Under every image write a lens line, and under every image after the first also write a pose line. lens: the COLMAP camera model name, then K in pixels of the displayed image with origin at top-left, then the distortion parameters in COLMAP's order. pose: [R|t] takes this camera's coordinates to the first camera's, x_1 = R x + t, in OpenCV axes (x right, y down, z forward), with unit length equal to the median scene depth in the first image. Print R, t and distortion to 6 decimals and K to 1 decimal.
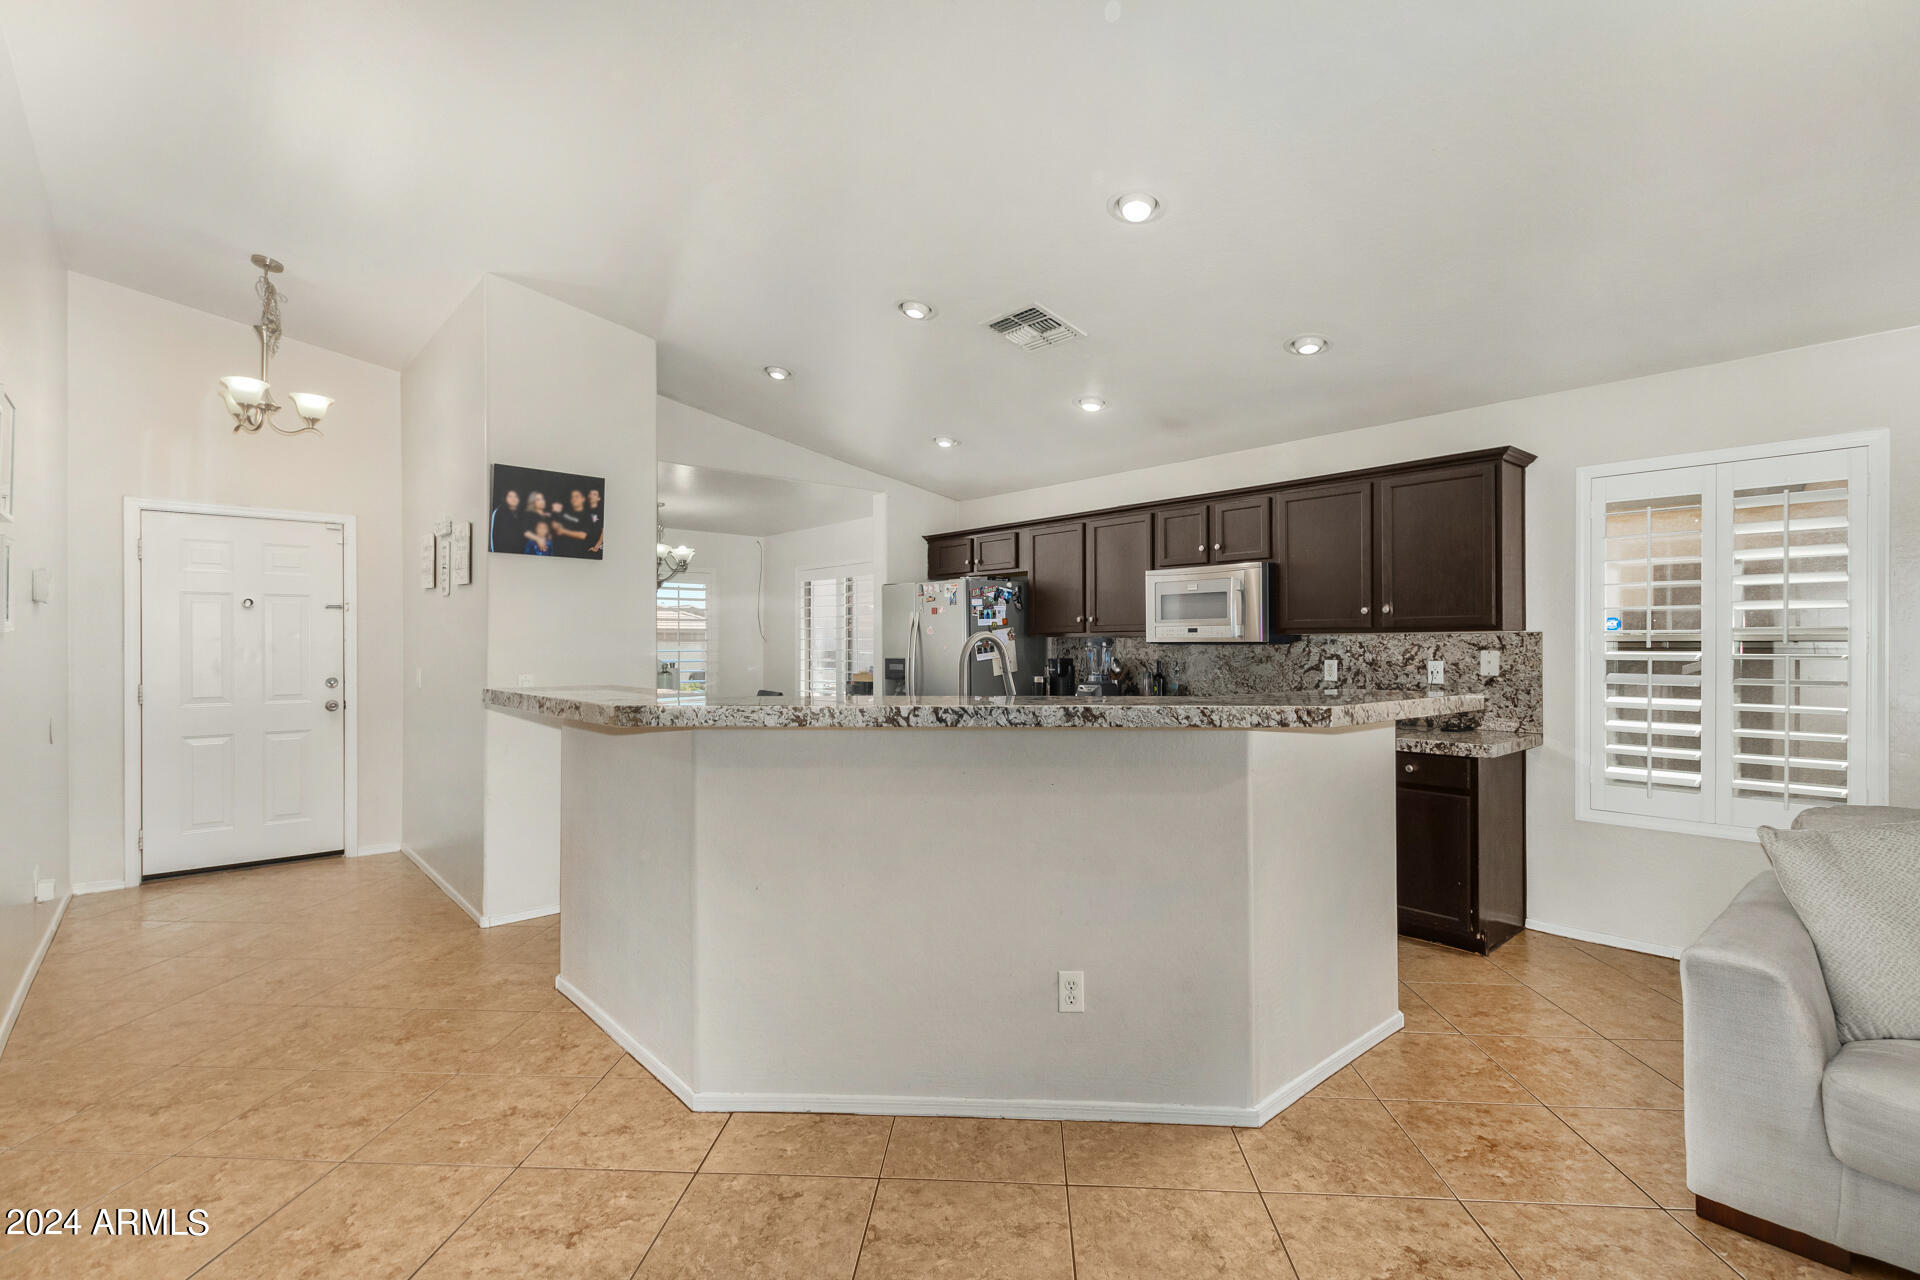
lens RADIAL K [[880.3, 0, 947.2], [0, 880.3, 645.8], [0, 0, 1]] dist [0.009187, -0.004389]
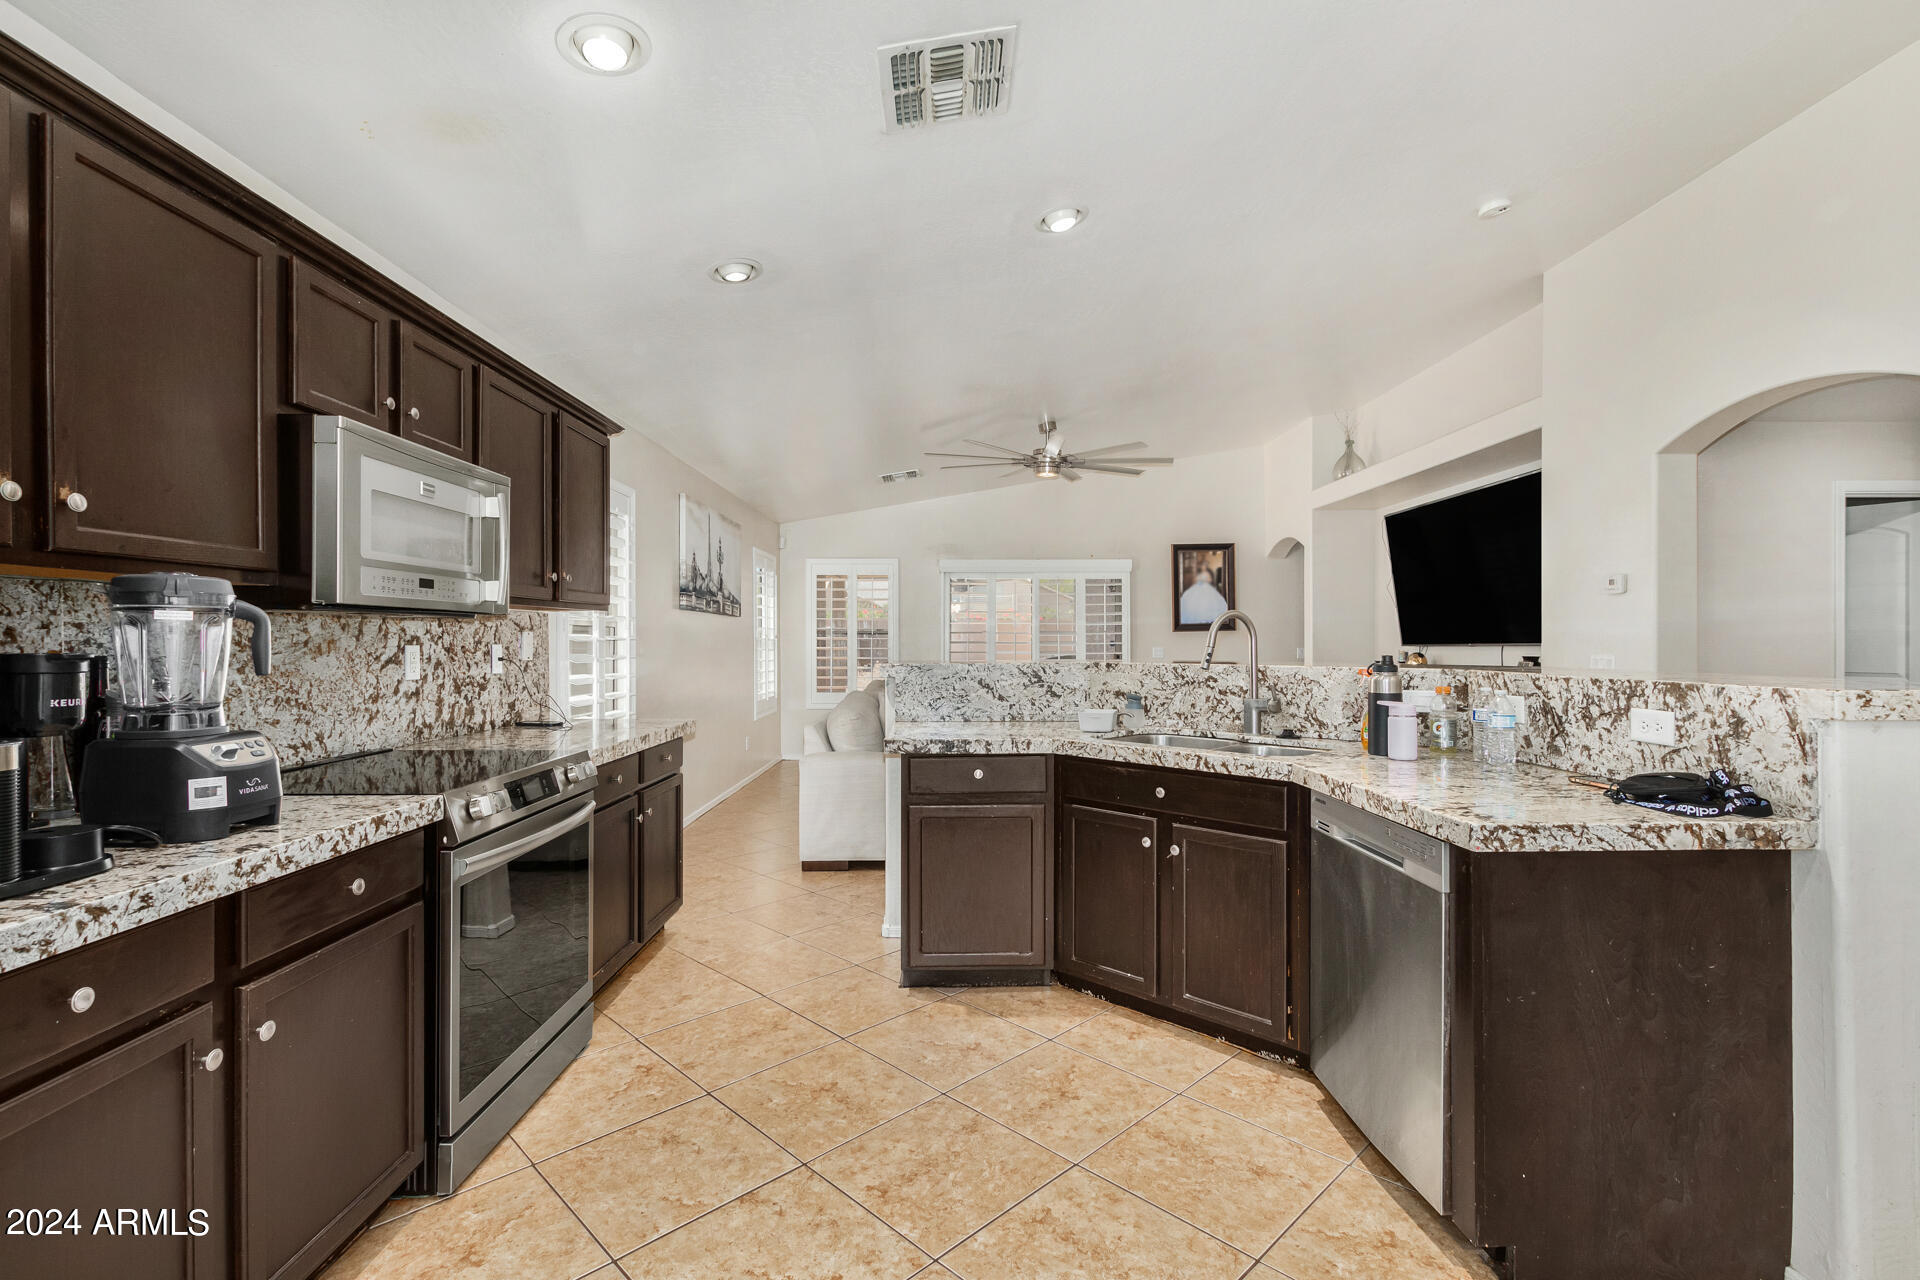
lens RADIAL K [[880.3, 0, 965.0], [0, 880.3, 640.4], [0, 0, 1]] dist [0.009187, -0.004389]
pose [[-0.772098, 0.004133, 0.635490, -0.272756], [0.004150, 0.999990, -0.001462, 0.016323], [-0.635490, 0.001509, -0.772108, 1.344772]]
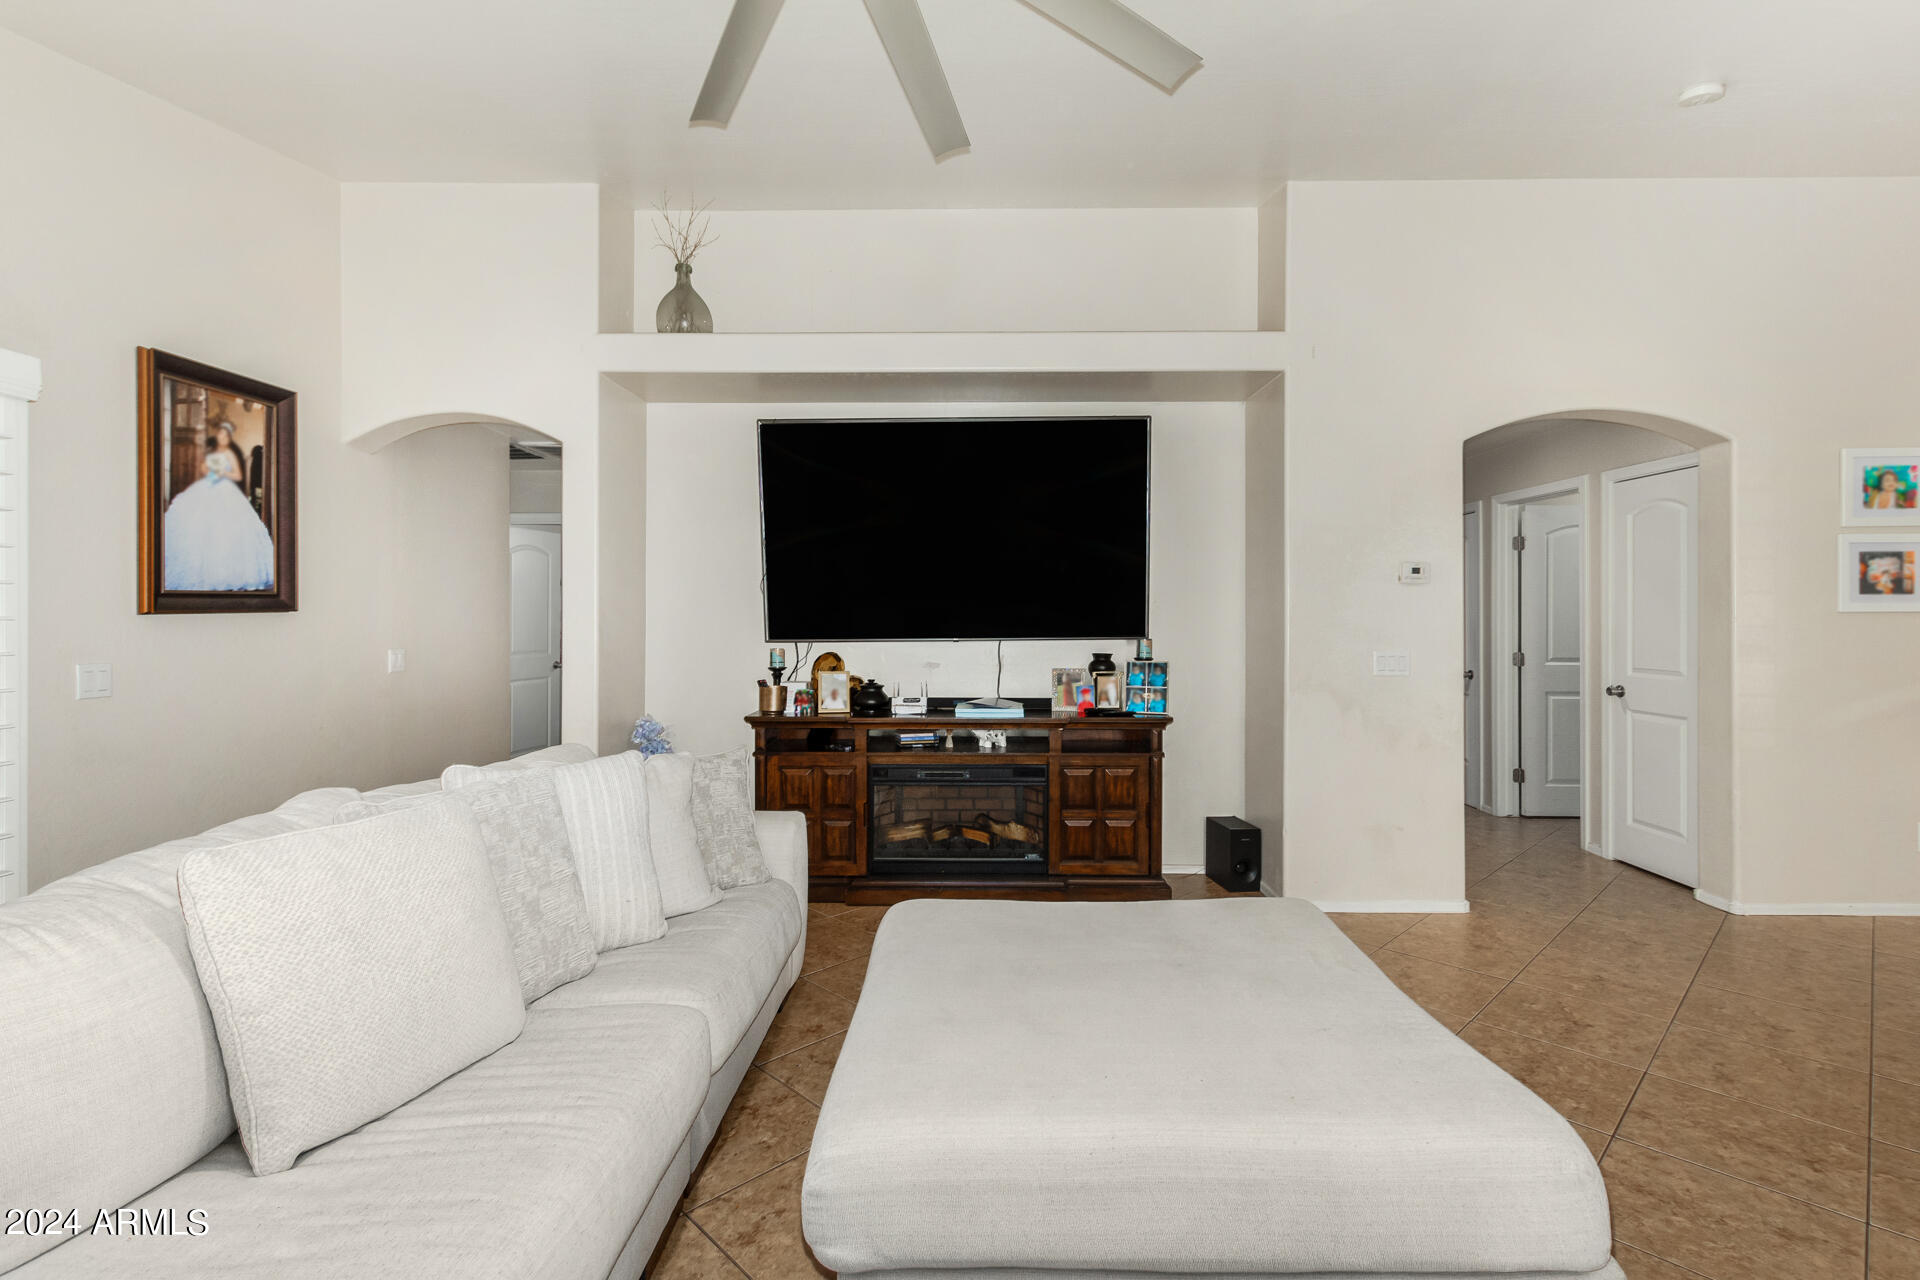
lens RADIAL K [[880.3, 0, 970.6], [0, 880.3, 611.7], [0, 0, 1]] dist [0.009187, -0.004389]
pose [[-0.654906, -0.001711, -0.755708, 0.788452], [0.001470, 0.999993, -0.003537, -0.003969], [0.755708, -0.003427, -0.654899, 0.340456]]
